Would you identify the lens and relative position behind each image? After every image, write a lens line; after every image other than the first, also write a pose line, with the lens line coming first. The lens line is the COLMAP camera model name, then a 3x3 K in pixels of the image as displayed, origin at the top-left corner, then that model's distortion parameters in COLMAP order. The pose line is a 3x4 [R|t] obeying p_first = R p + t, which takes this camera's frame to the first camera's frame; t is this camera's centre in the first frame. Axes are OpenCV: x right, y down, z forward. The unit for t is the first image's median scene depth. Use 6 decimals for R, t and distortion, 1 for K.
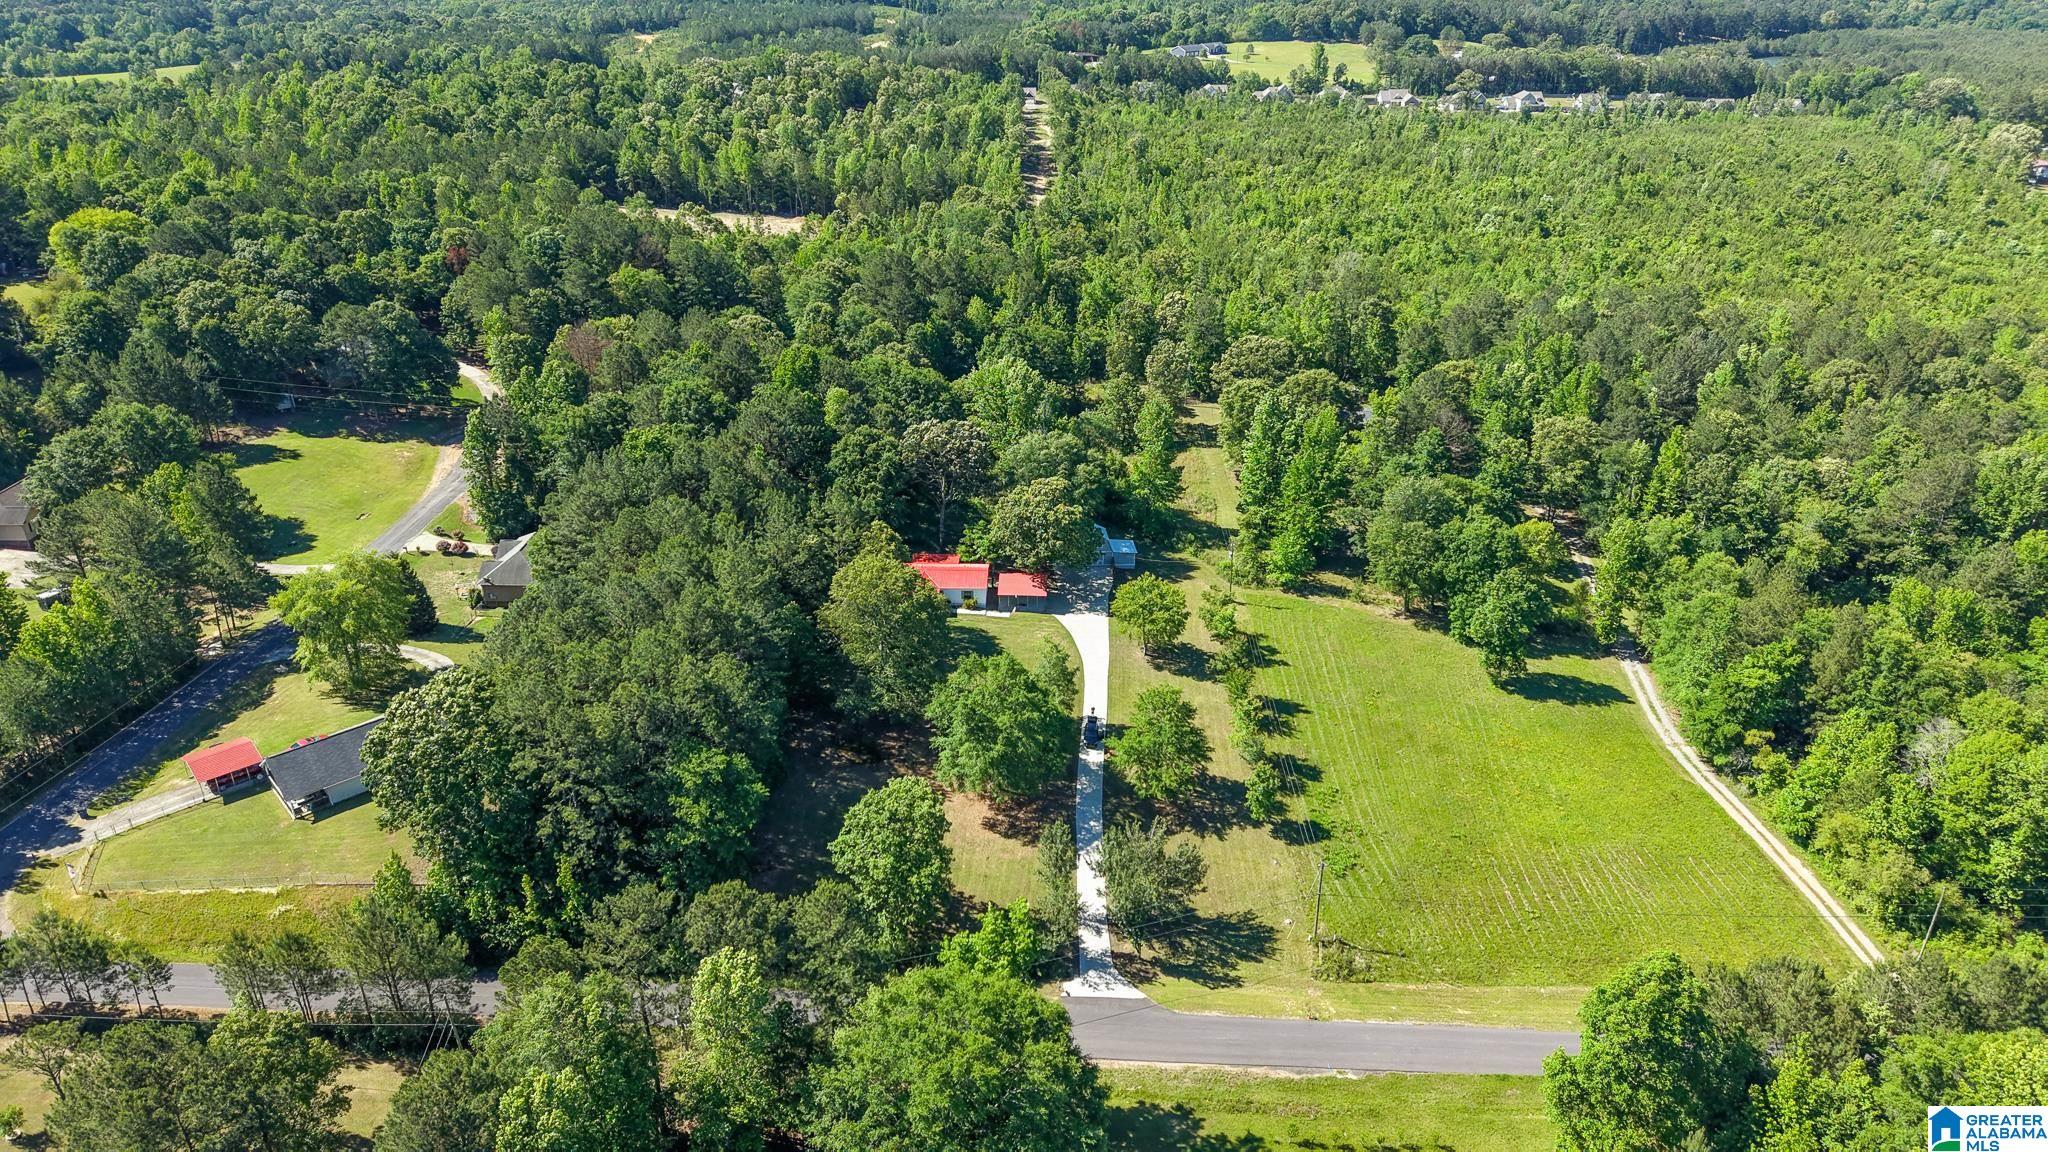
lens RADIAL K [[1384.2, 0, 1024.0], [0, 1384.2, 576.0], [0, 0, 1]] dist [0.034097, -0.036029]
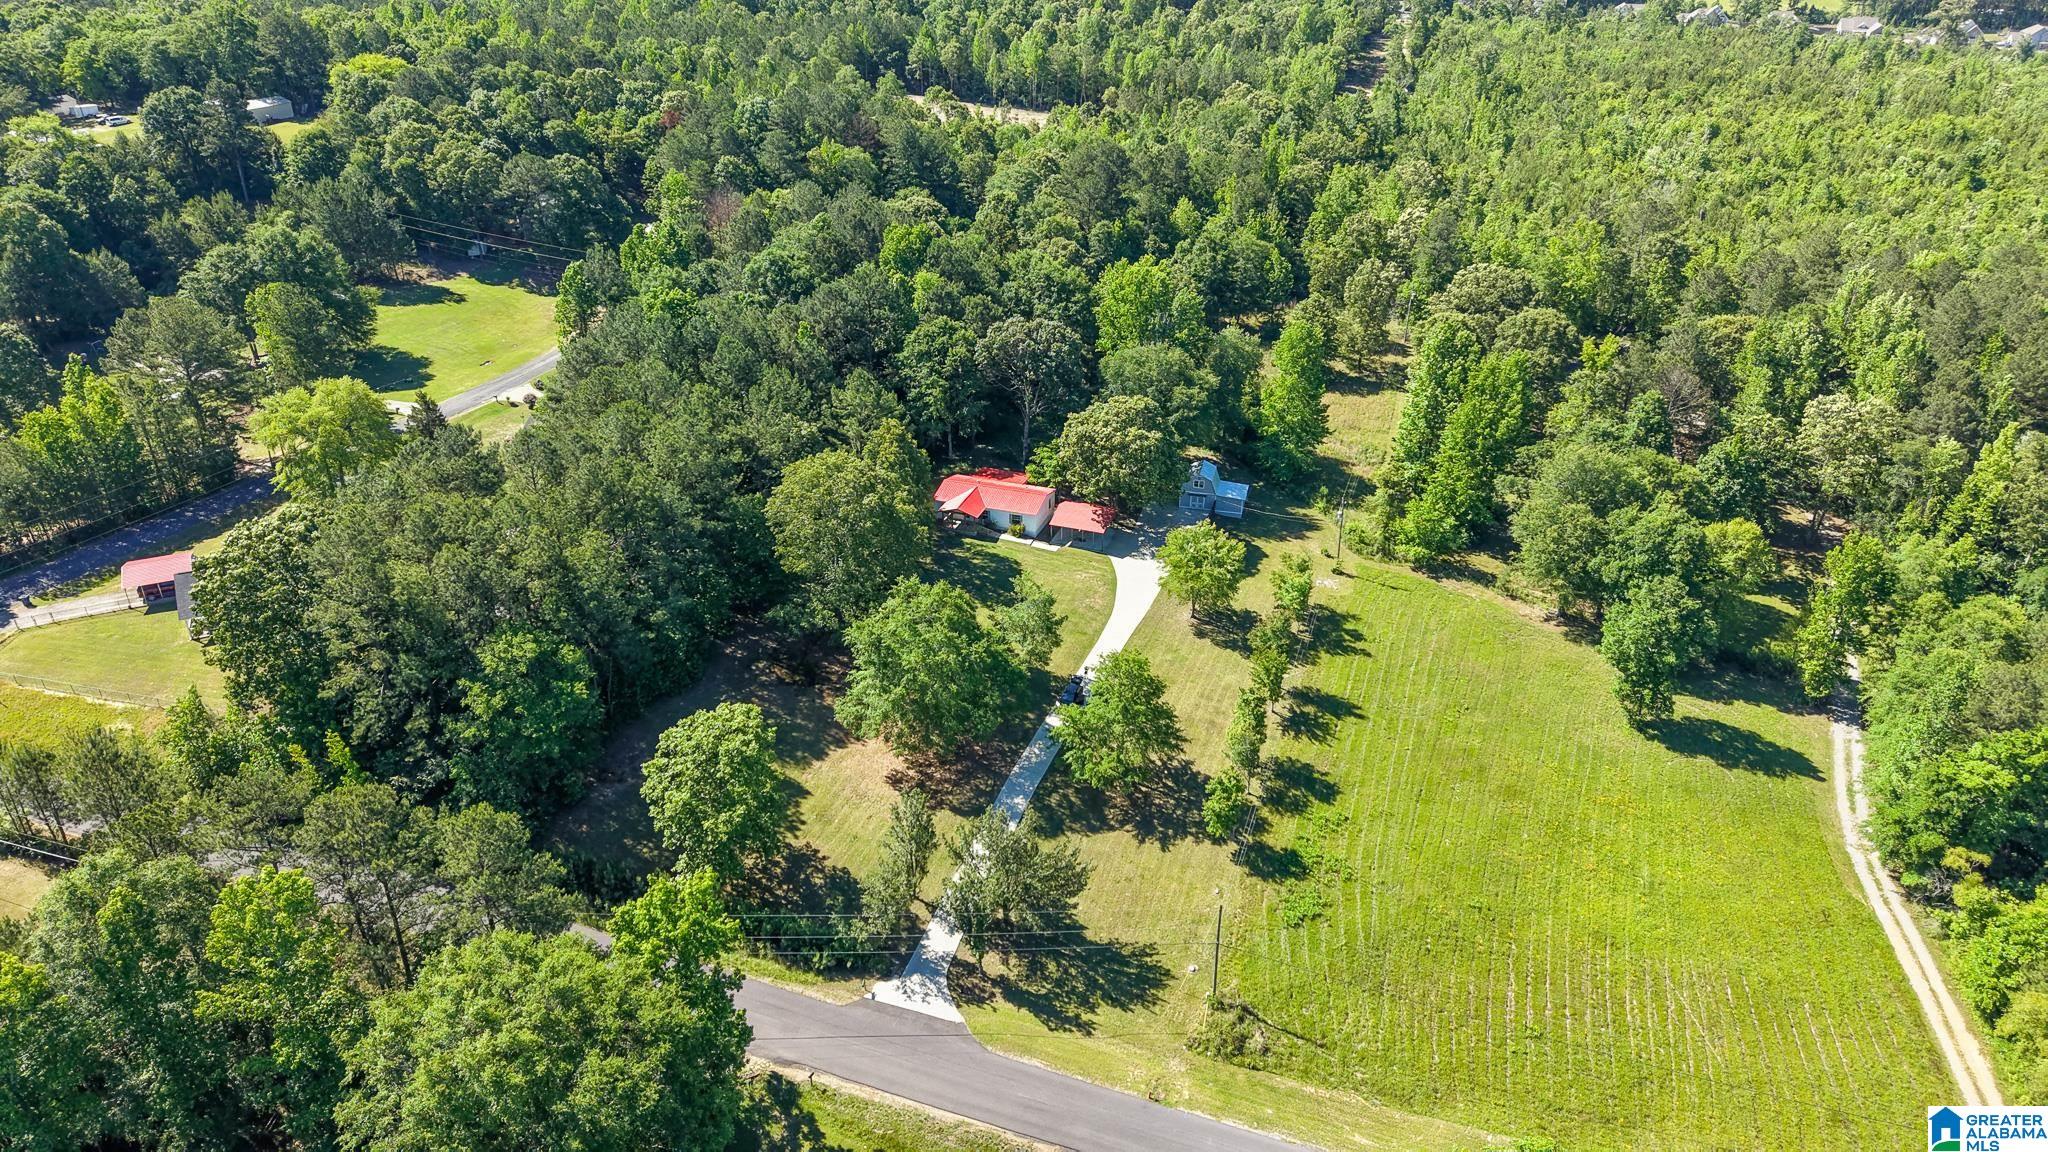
lens RADIAL K [[1384.2, 0, 1024.0], [0, 1384.2, 576.0], [0, 0, 1]] dist [0.034097, -0.036029]
pose [[0.951788, 0.144747, -0.270457, 0.200996], [-0.133526, 0.989255, 0.059539, -0.003034], [0.276170, -0.020555, 0.960889, 0.161704]]
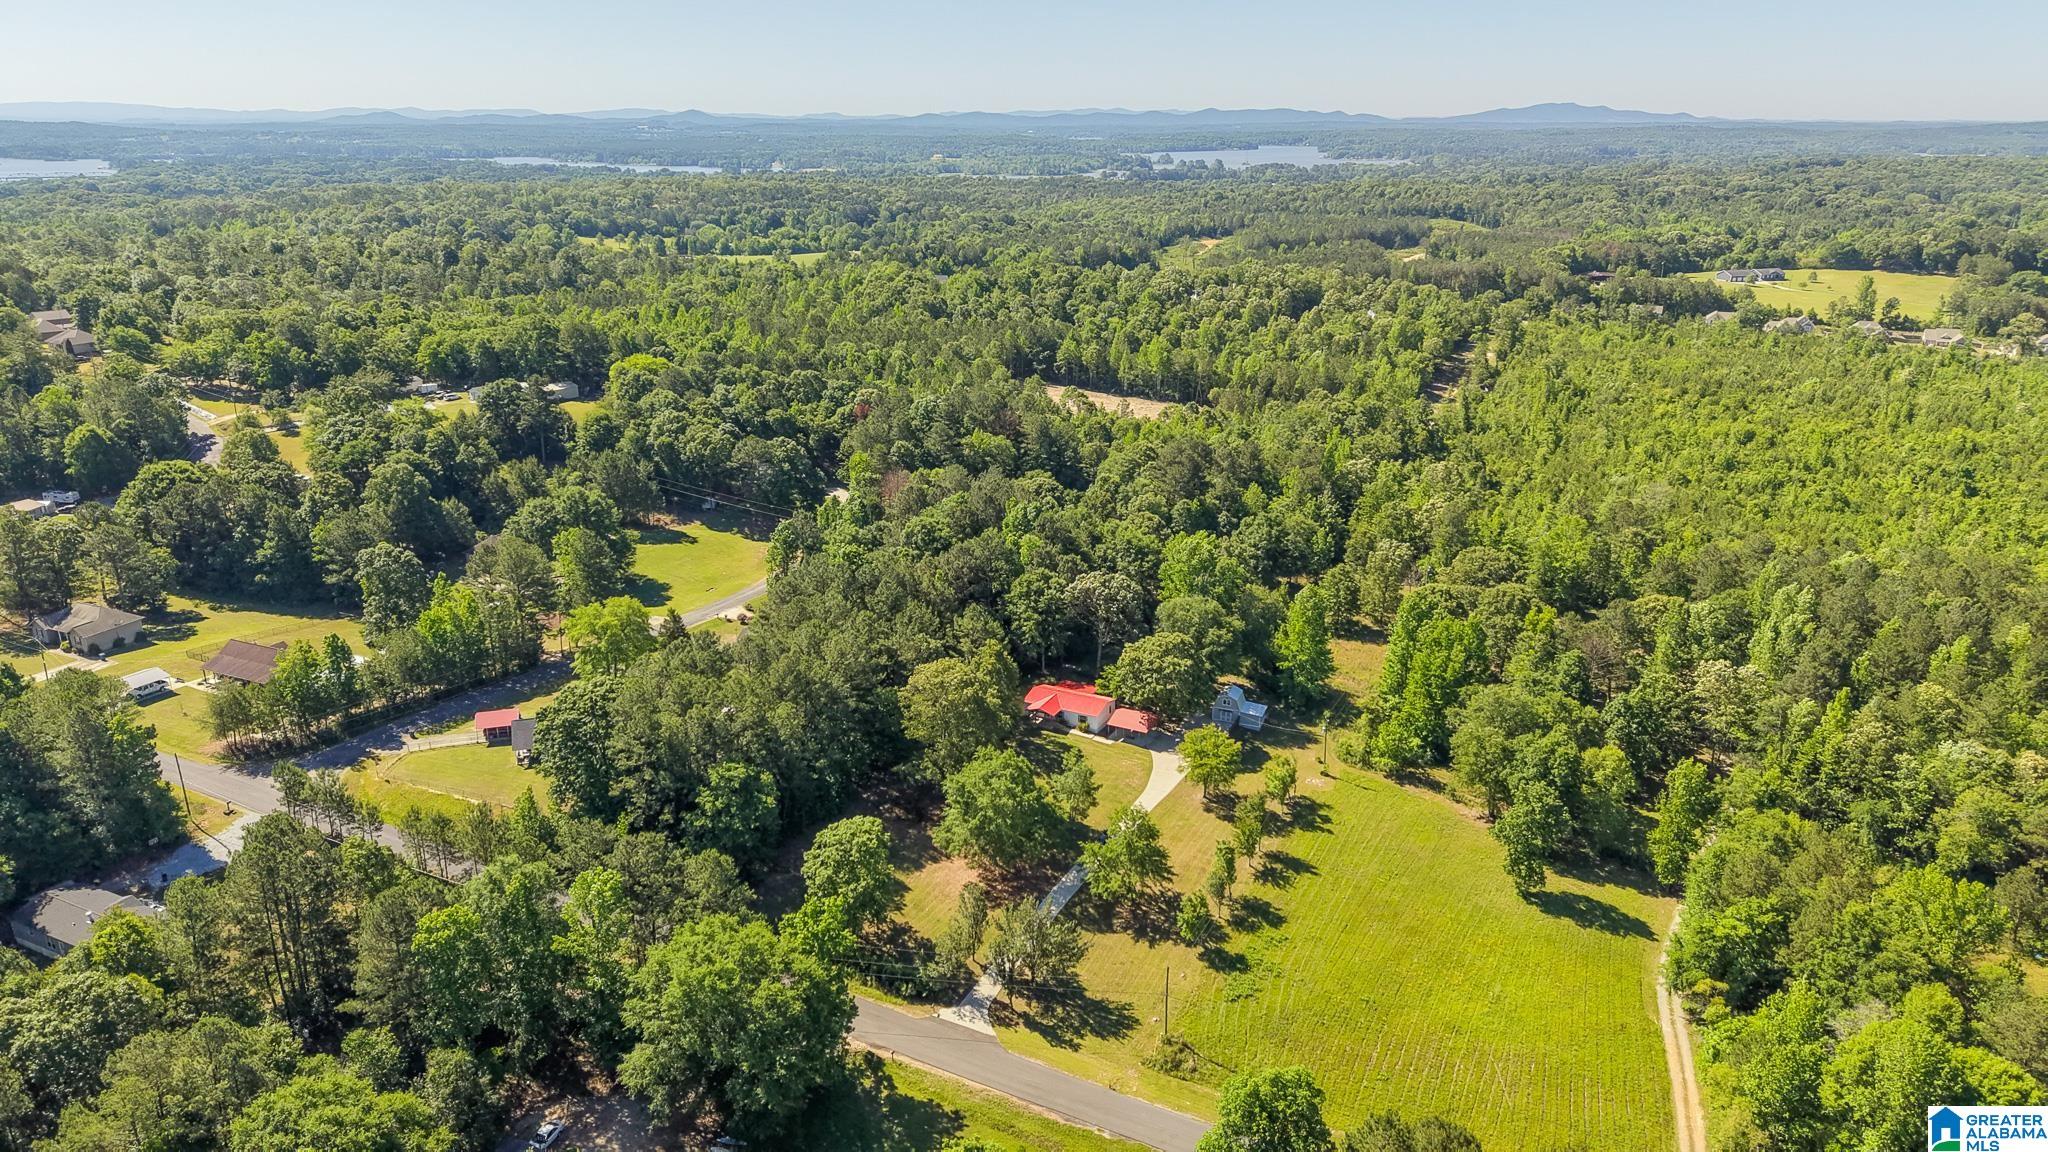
lens RADIAL K [[1404.4, 0, 1018.1], [0, 1404.4, 532.0], [0, 0, 1]] dist [0.062386, -0.081263]
pose [[0.903658, 0.122153, -0.410464, 0.373226], [-0.187328, 0.974647, -0.122359, 0.014487], [0.385111, 0.187462, 0.903630, -0.127763]]
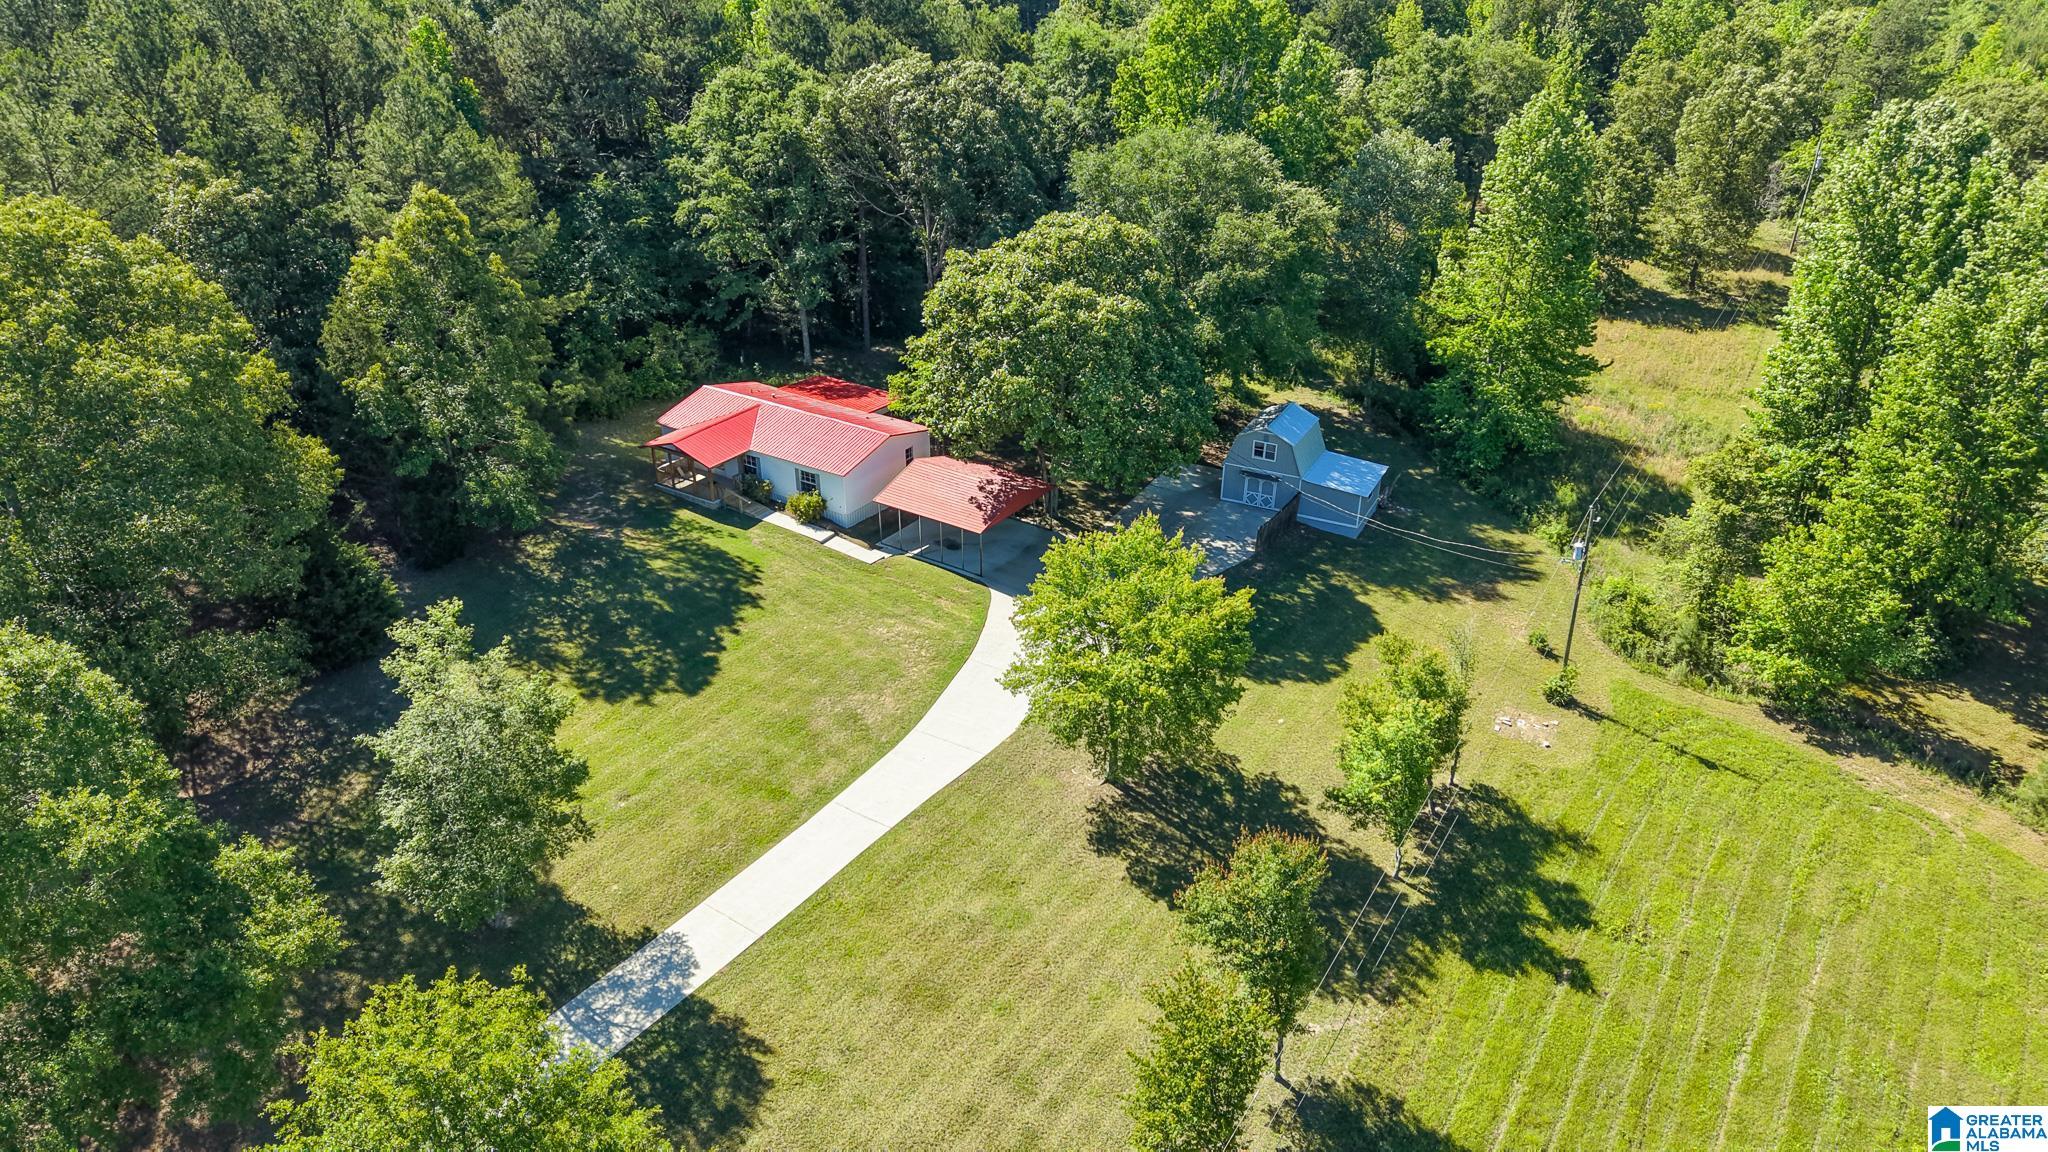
lens RADIAL K [[1386.3, 0, 1059.1], [0, 1386.3, 575.3], [0, 0, 1]] dist [-0.000059, -0.000629]
pose [[0.861737, 0.241278, -0.446312, 0.191147], [-0.228704, 0.969969, 0.082788, -0.008724], [0.452884, 0.030731, 0.891040, 0.685287]]
